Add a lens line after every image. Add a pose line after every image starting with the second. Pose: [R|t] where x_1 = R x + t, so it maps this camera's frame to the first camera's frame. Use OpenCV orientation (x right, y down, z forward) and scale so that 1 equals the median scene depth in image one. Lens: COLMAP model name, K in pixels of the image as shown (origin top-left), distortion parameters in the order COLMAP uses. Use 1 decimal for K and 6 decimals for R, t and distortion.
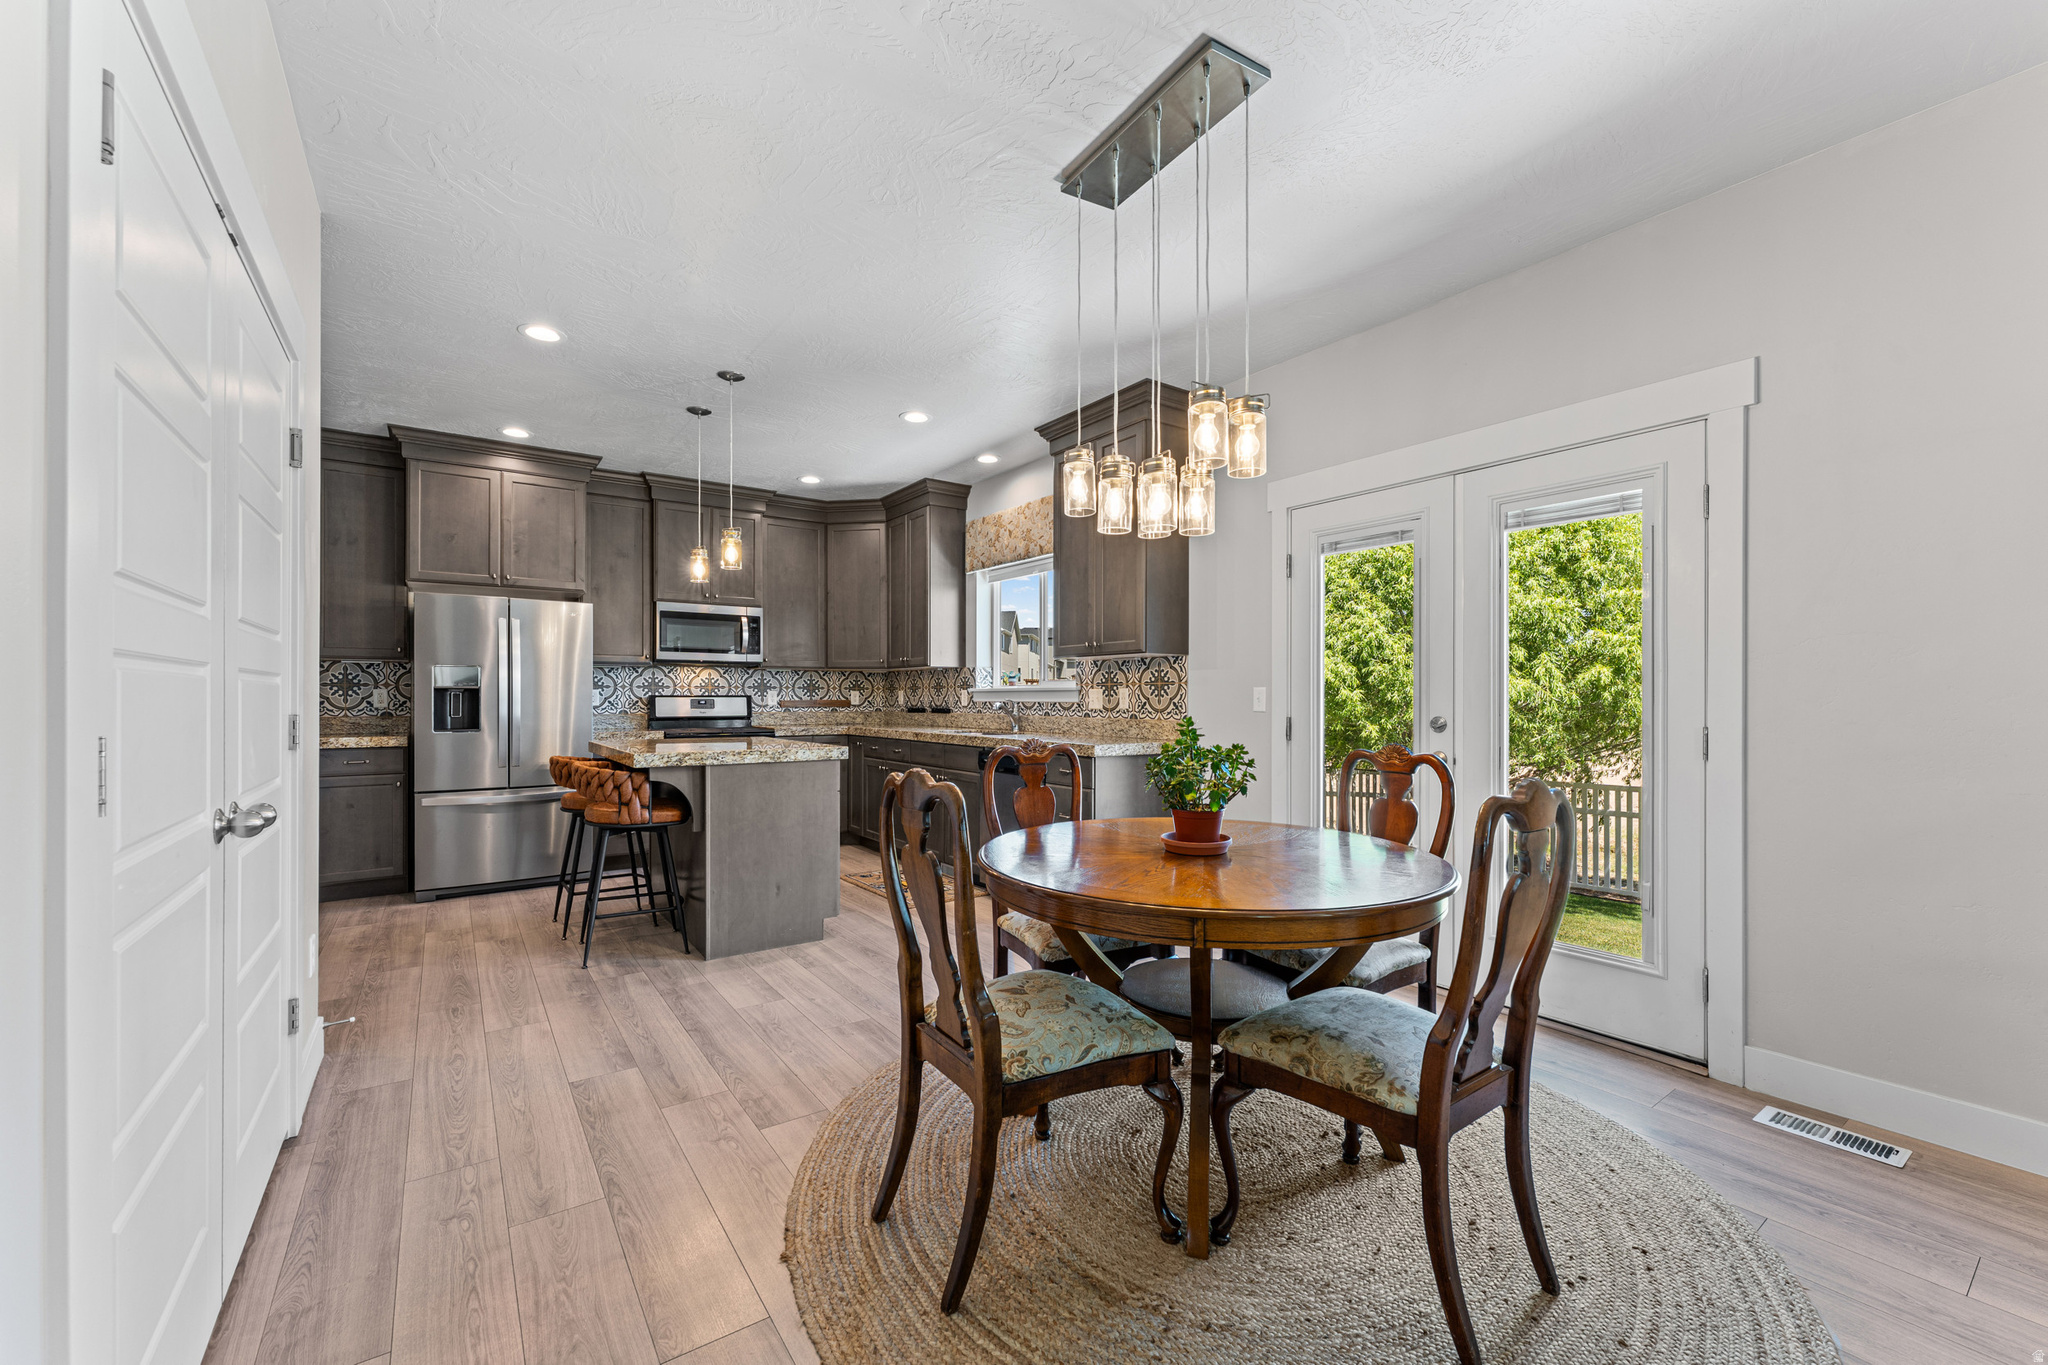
lens RADIAL K [[815.5, 0, 1019.7], [0, 815.5, 695.6], [0, 0, 1]] dist [0.000934, -0.000186]
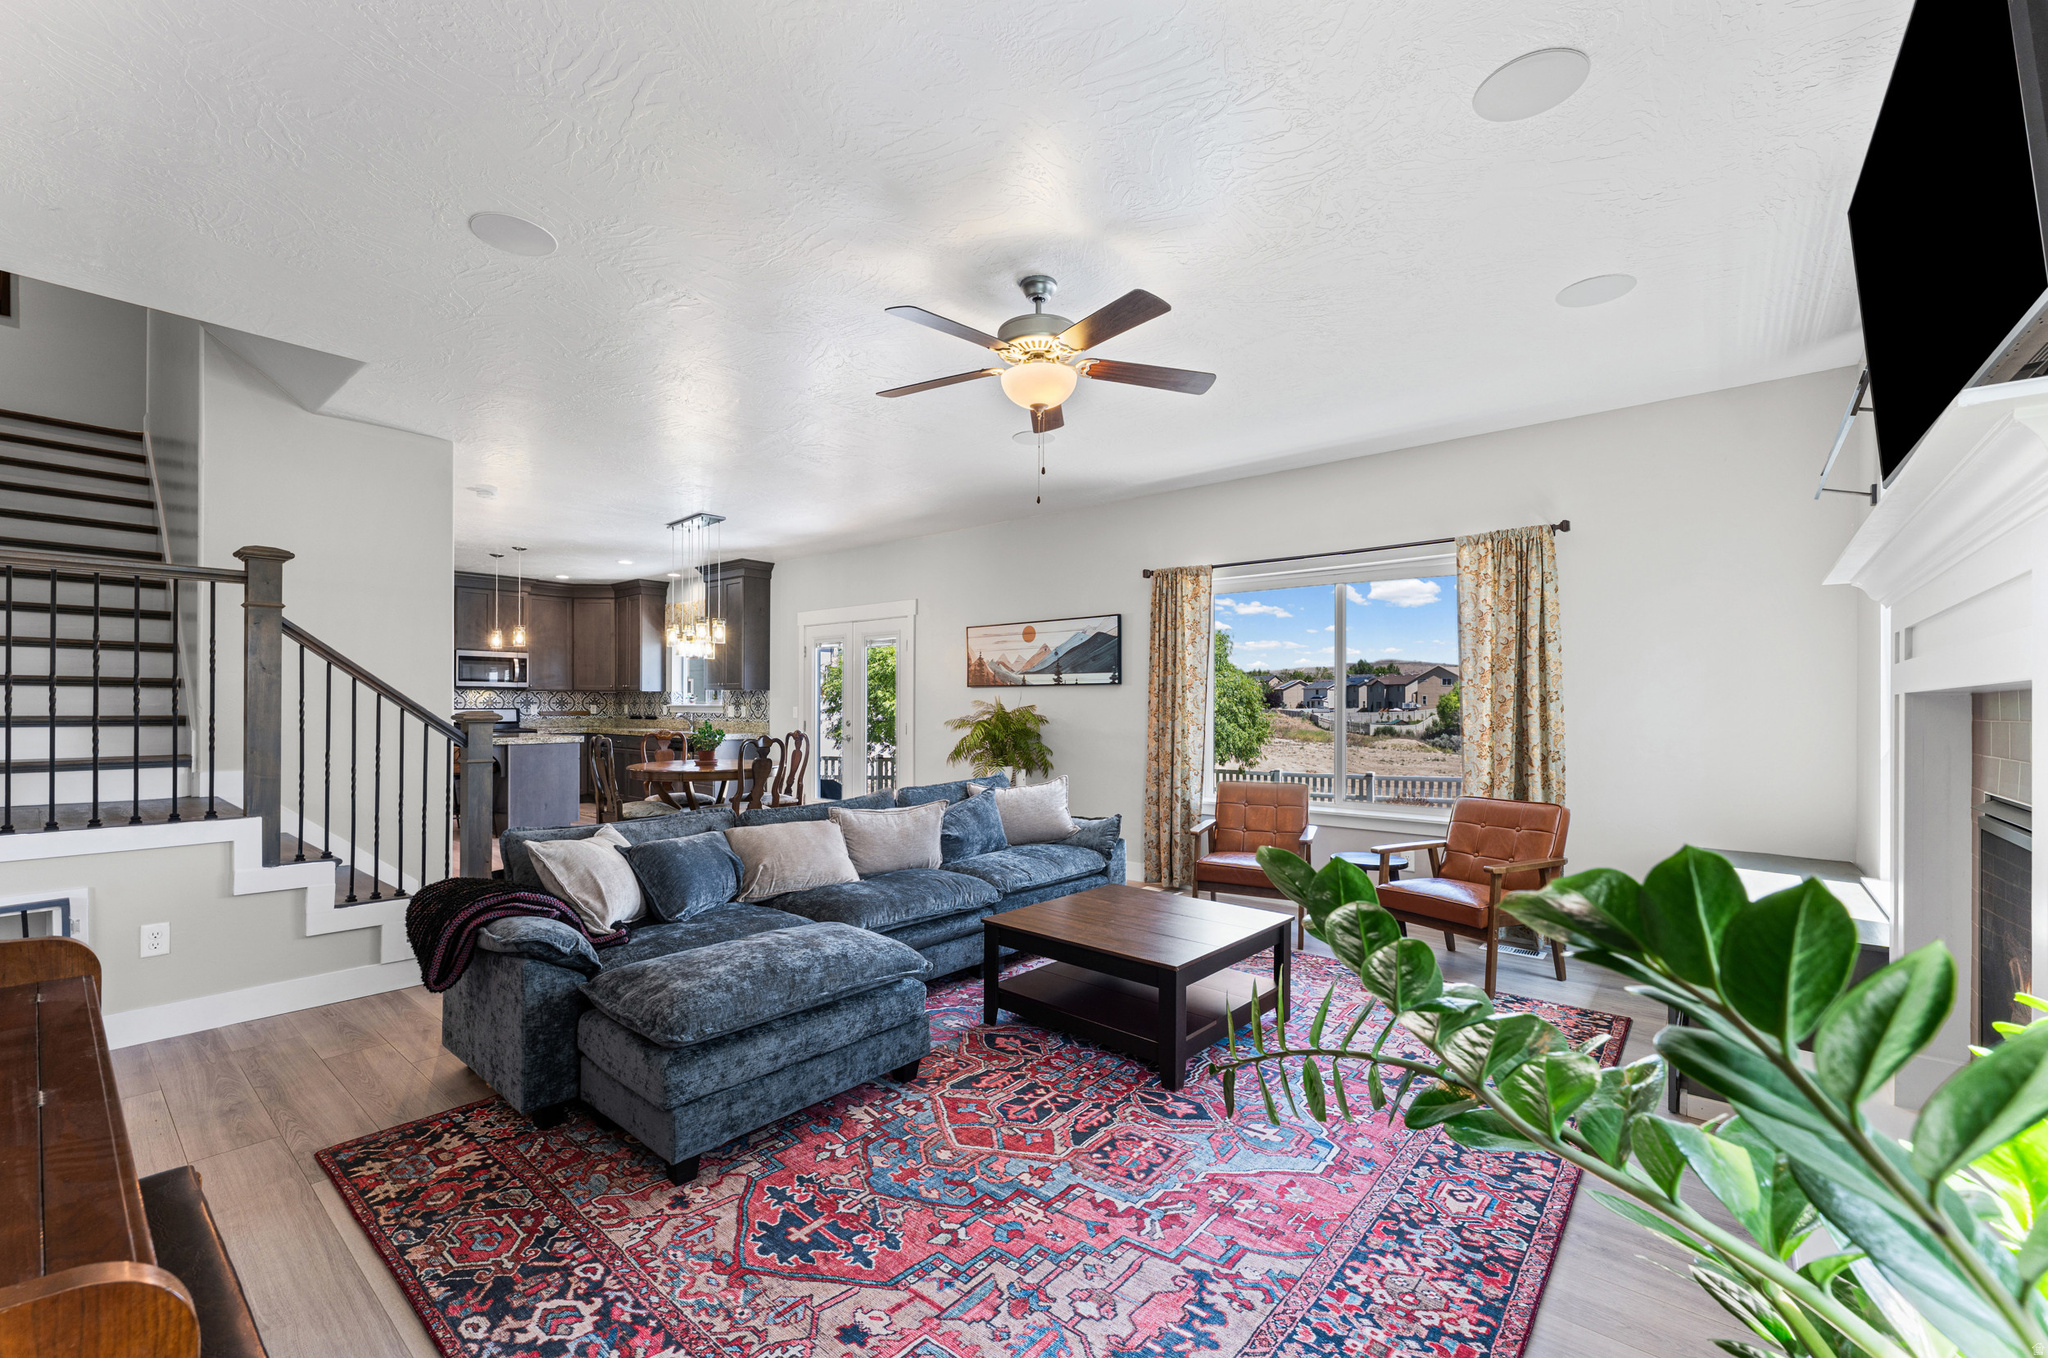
lens RADIAL K [[834.1, 0, 1015.6], [0, 834.1, 702.7], [0, 0, 1]] dist [0.000042, 0.000163]
pose [[0.968235, 0.003126, 0.250021, 0.235396], [-0.003512, 0.999993, 0.001101, -0.019742], [-0.250015, -0.001944, 0.968240, -0.967082]]
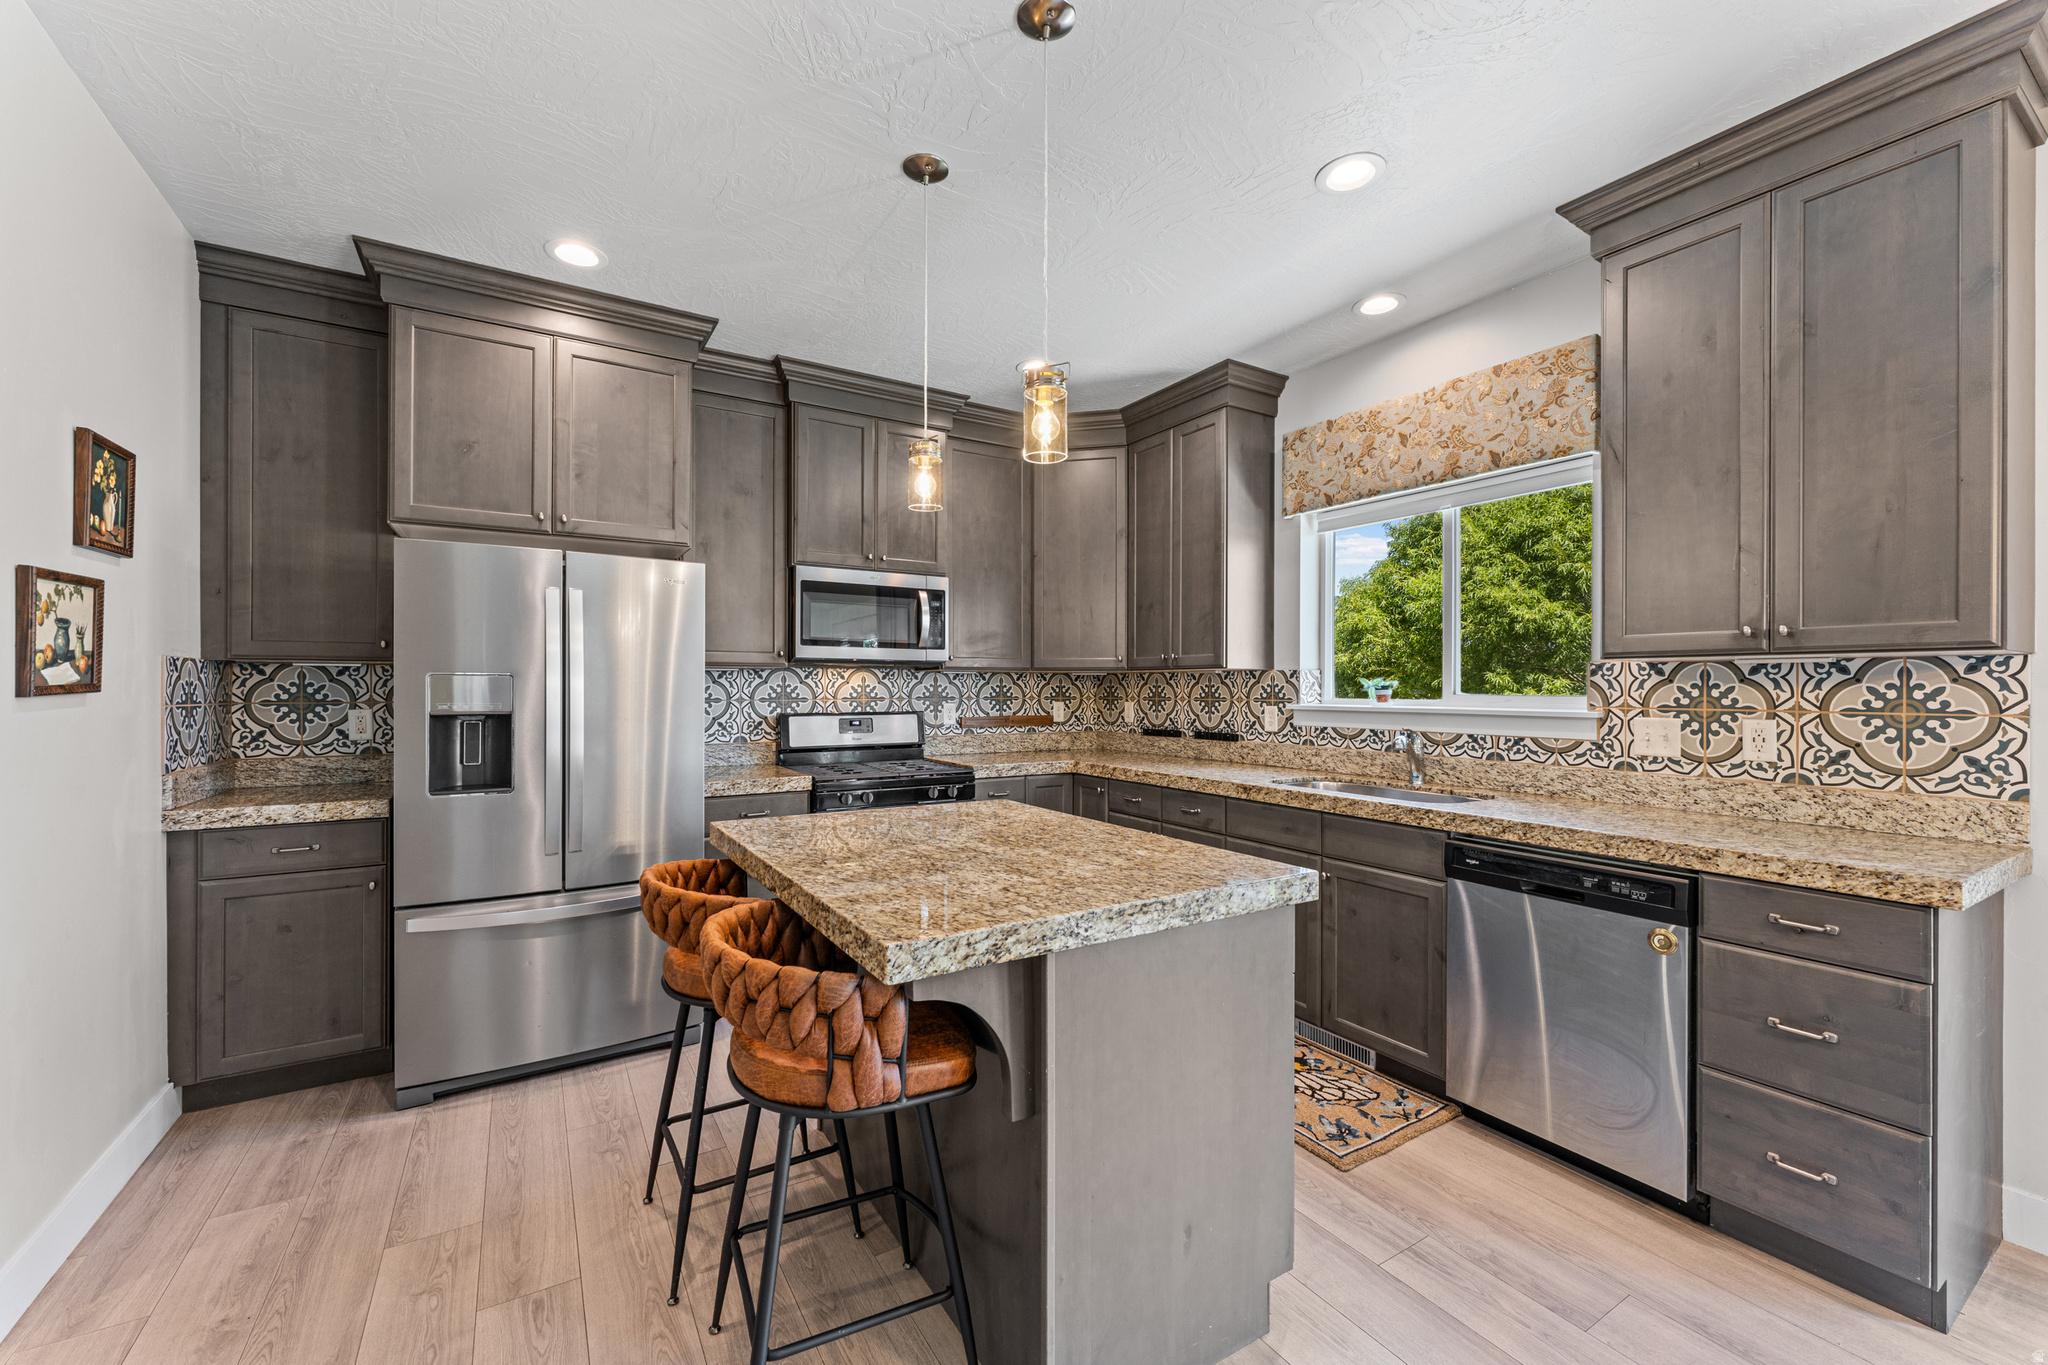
lens RADIAL K [[815.5, 0, 1018.3], [0, 815.5, 684.3], [0, 0, 1]] dist [0.000934, -0.000186]
pose [[0.997753, 0.001016, -0.066988, -0.262121], [-0.001128, 0.999998, -0.001631, -0.026520], [0.066986, 0.001703, 0.997752, 0.436415]]
